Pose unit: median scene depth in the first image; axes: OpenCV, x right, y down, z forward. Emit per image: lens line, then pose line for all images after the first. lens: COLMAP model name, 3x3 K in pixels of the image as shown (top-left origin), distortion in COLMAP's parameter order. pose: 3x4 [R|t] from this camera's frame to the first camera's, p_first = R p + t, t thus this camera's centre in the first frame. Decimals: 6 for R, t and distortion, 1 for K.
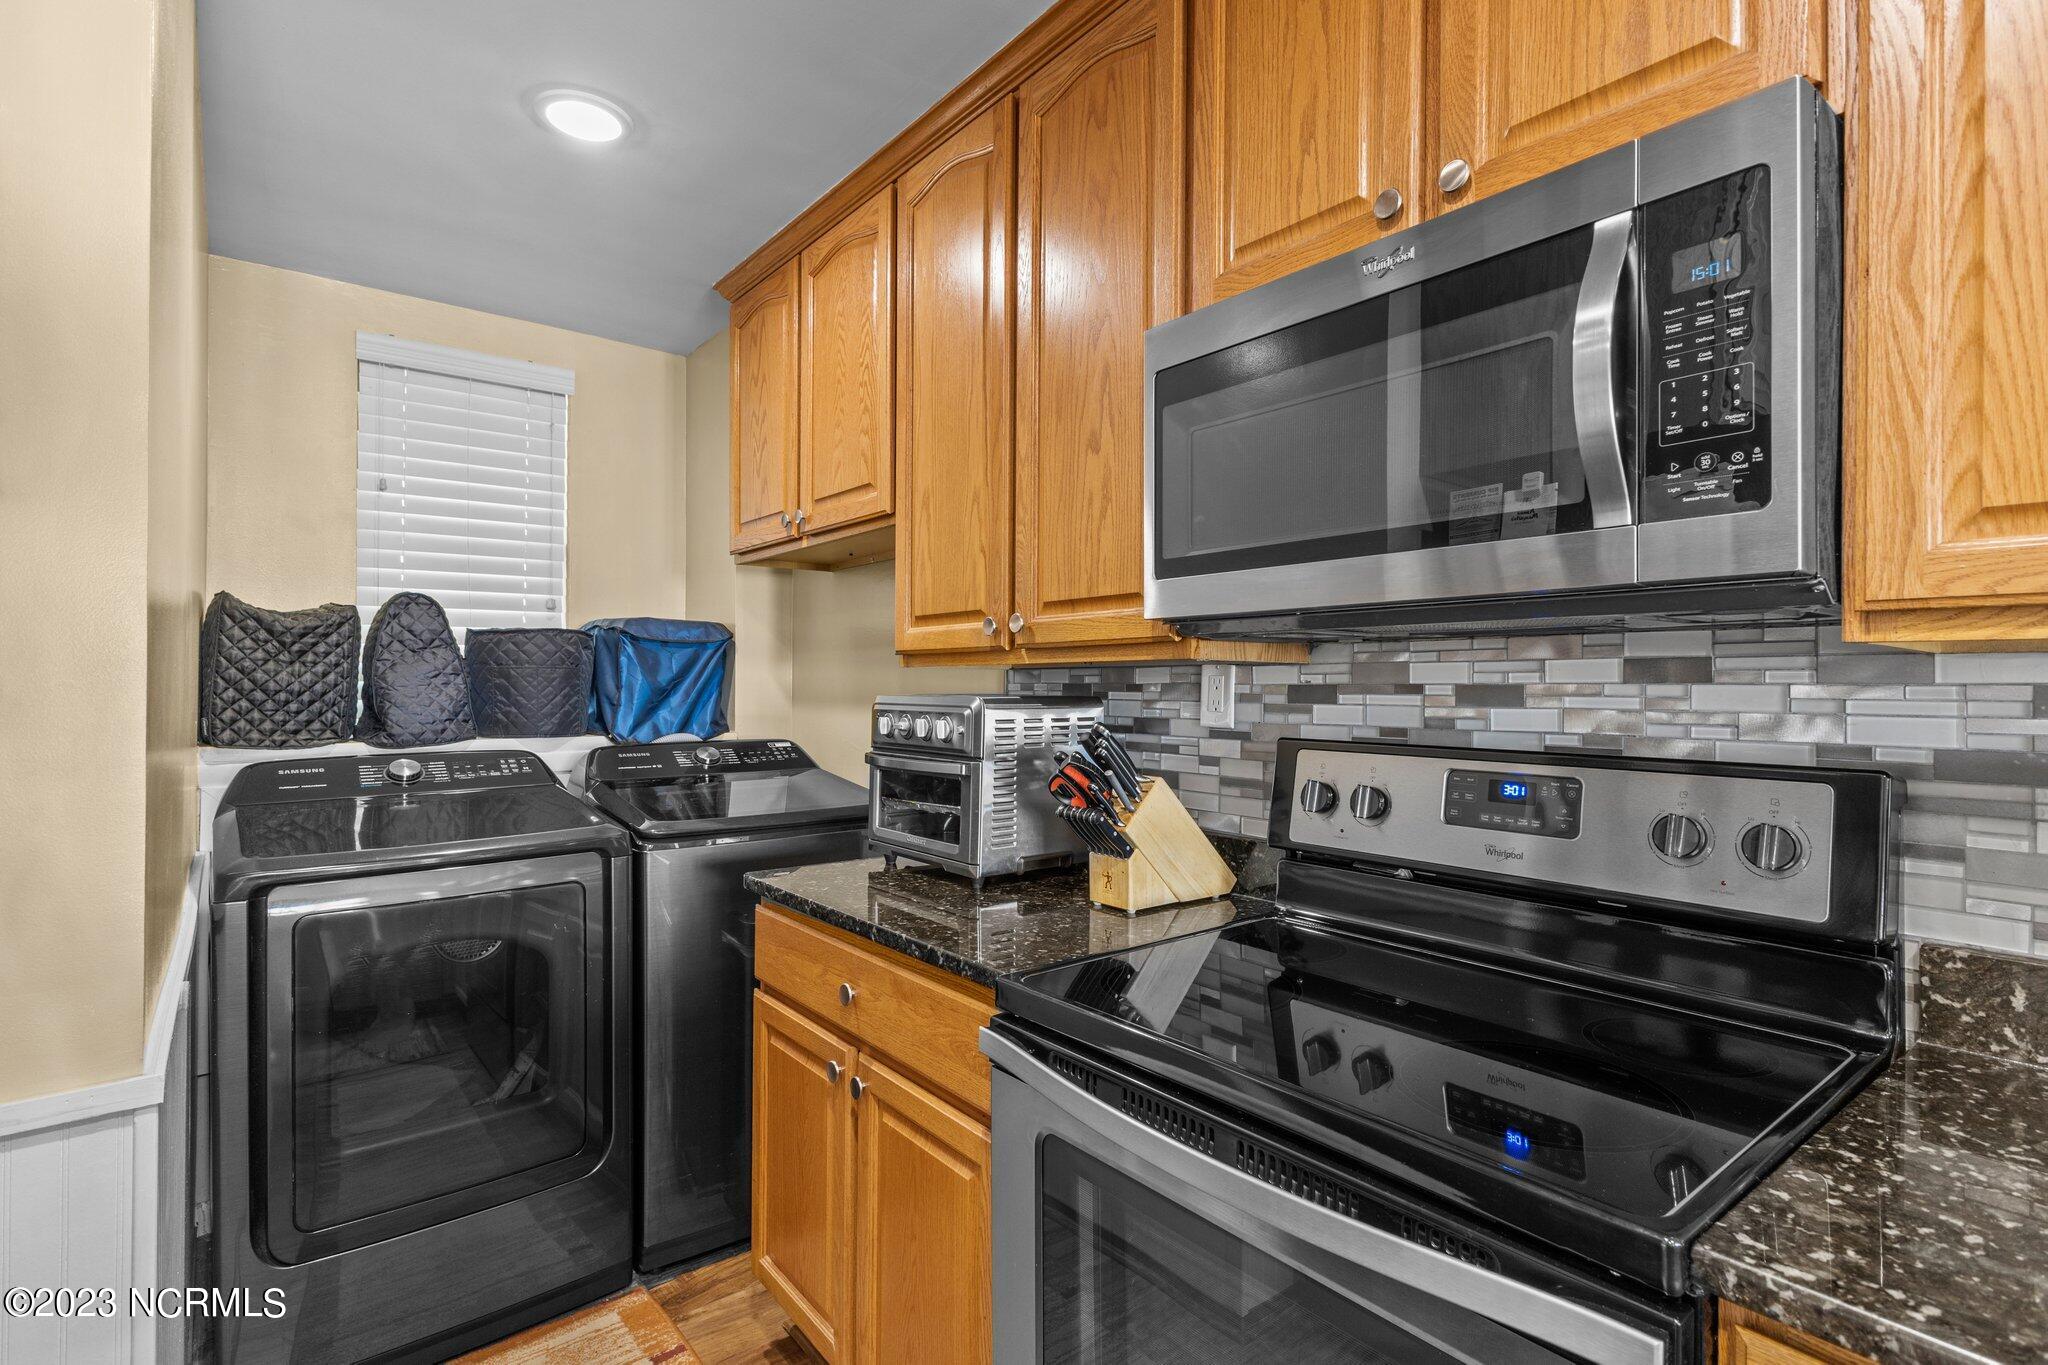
lens RADIAL K [[994.6, 0, 1029.9], [0, 994.6, 681.5], [0, 0, 1]] dist [-0.000298, 0.001033]
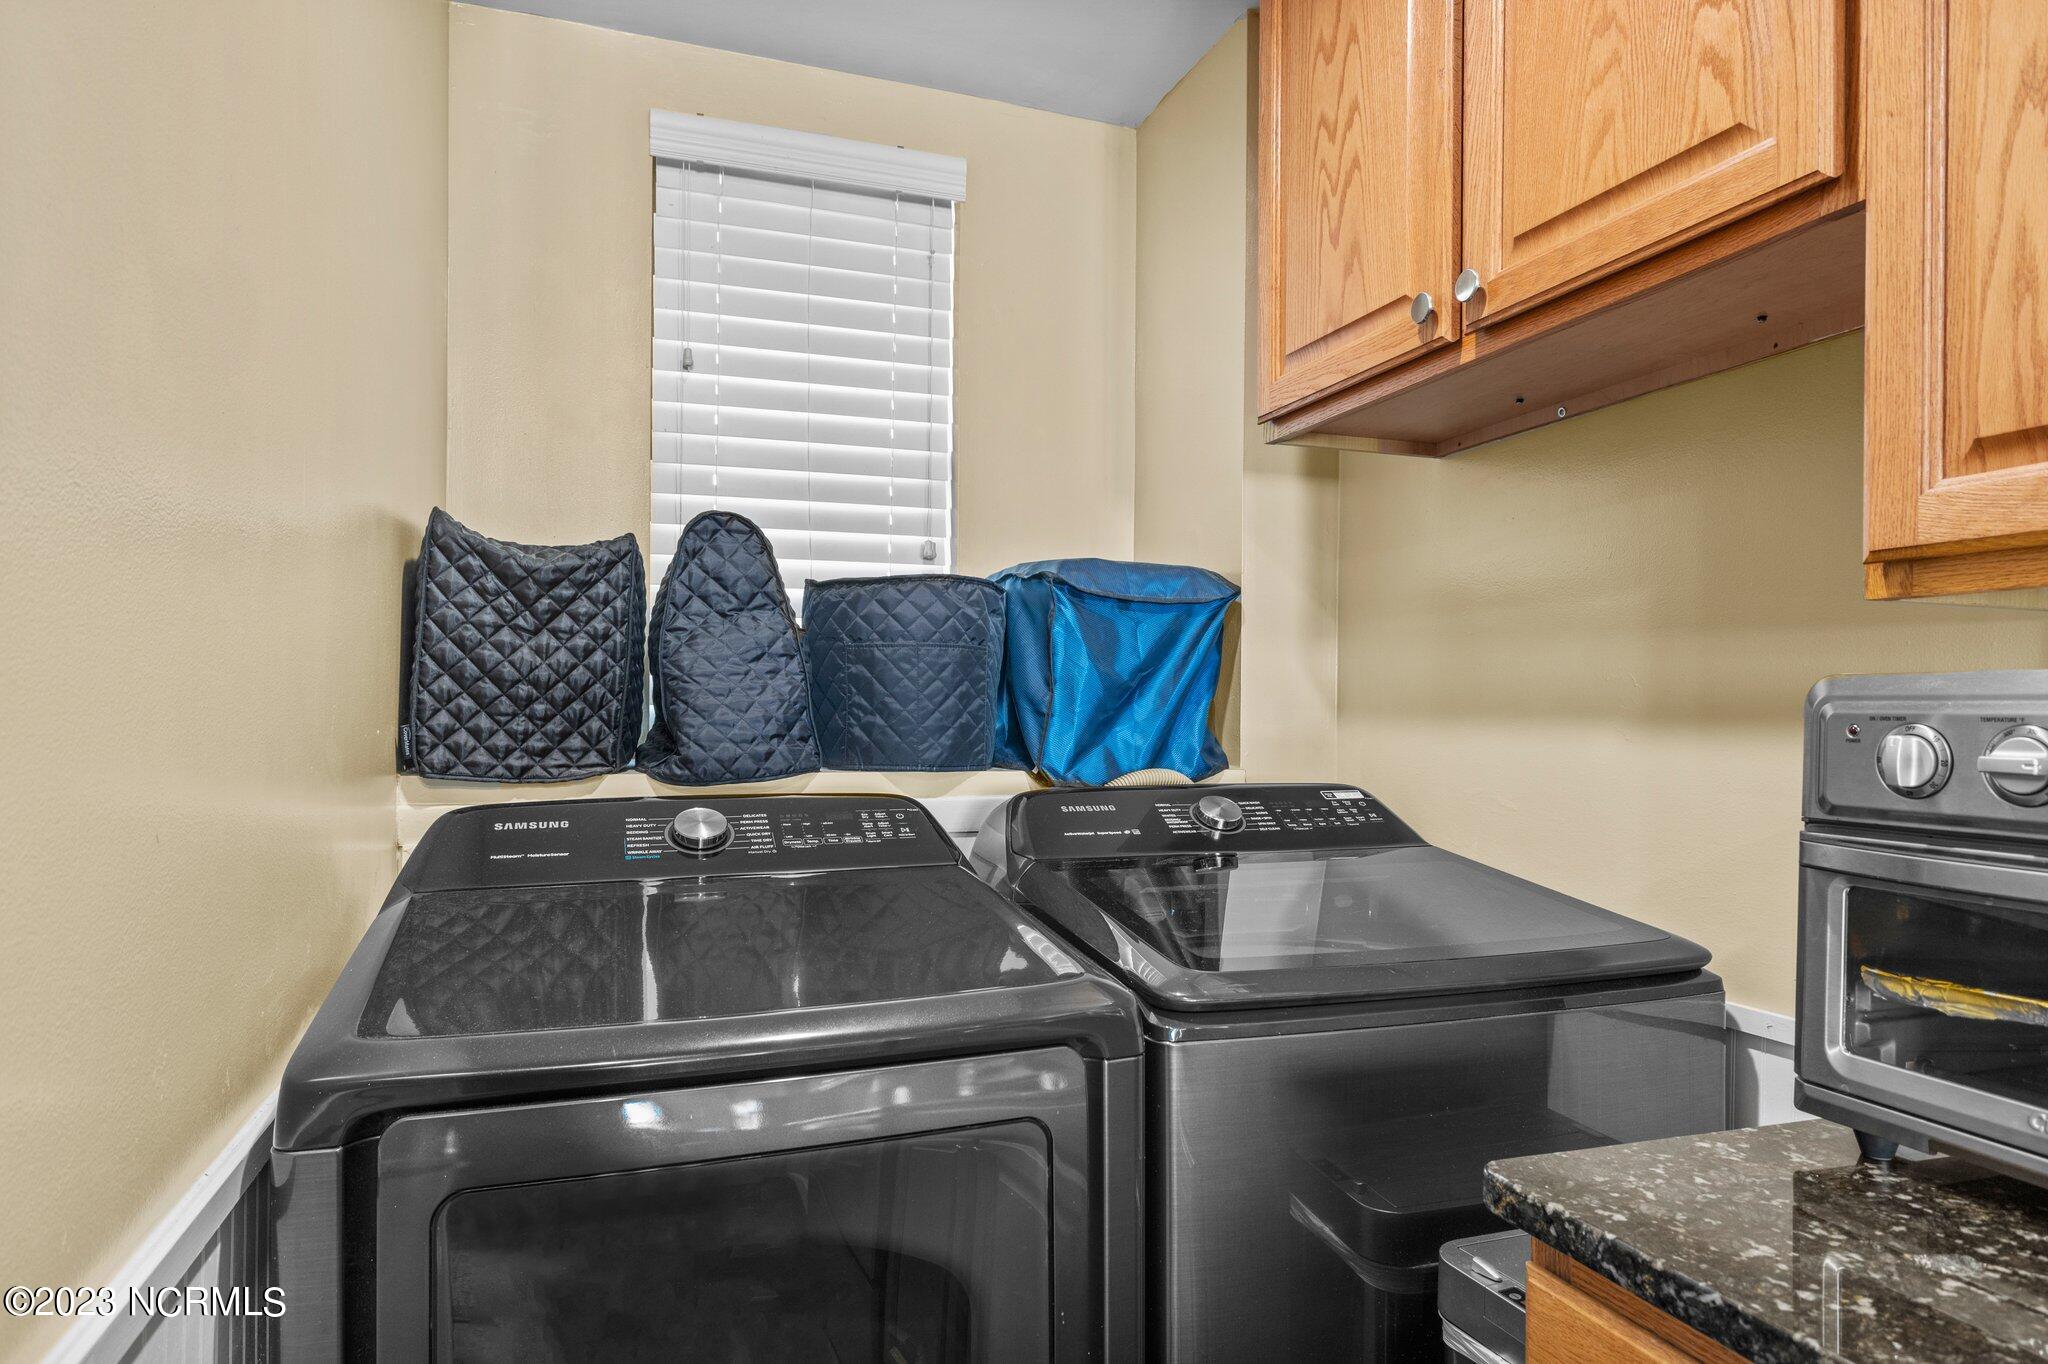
lens RADIAL K [[1198.6, 0, 997.8], [0, 1198.6, 715.8], [0, 0, 1]] dist [-0.002241, -0.000395]
pose [[0.936949, 0.006397, -0.349406, -0.245460], [-0.004401, 0.999969, 0.006507, 0.023459], [0.349437, -0.004560, 0.936949, 0.434868]]
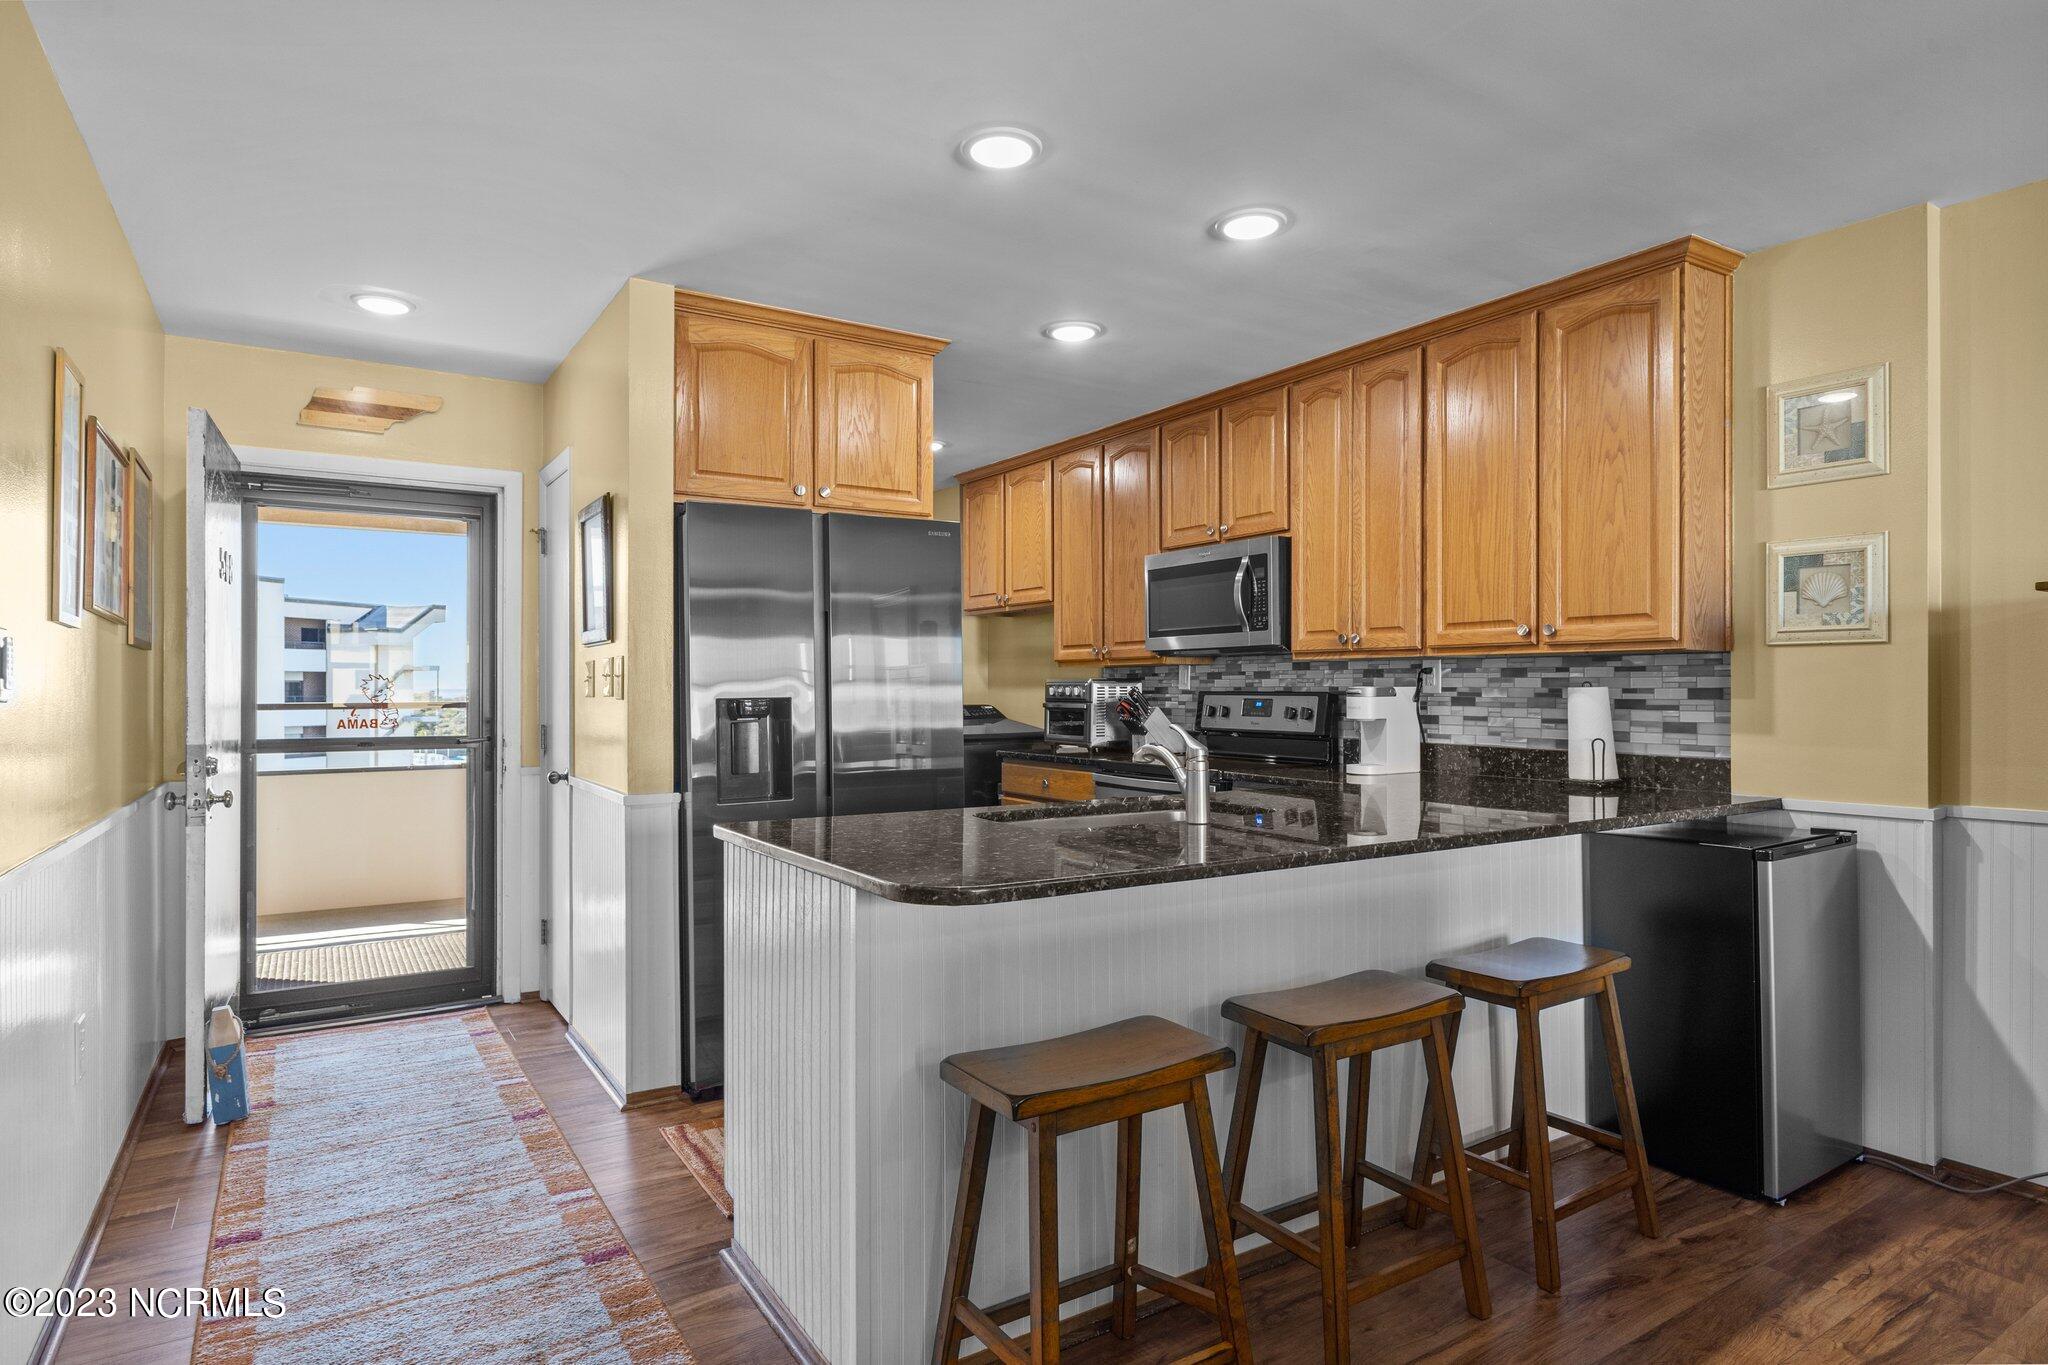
lens RADIAL K [[1124.6, 0, 1022.5], [0, 1124.6, 678.9], [0, 0, 1]] dist [-0.005276, -0.004045]
pose [[0.994581, -0.006257, -0.103780, 0.056412], [0.005875, 0.999975, -0.003985, 0.020572], [0.103803, 0.003354, 0.994592, -1.438882]]
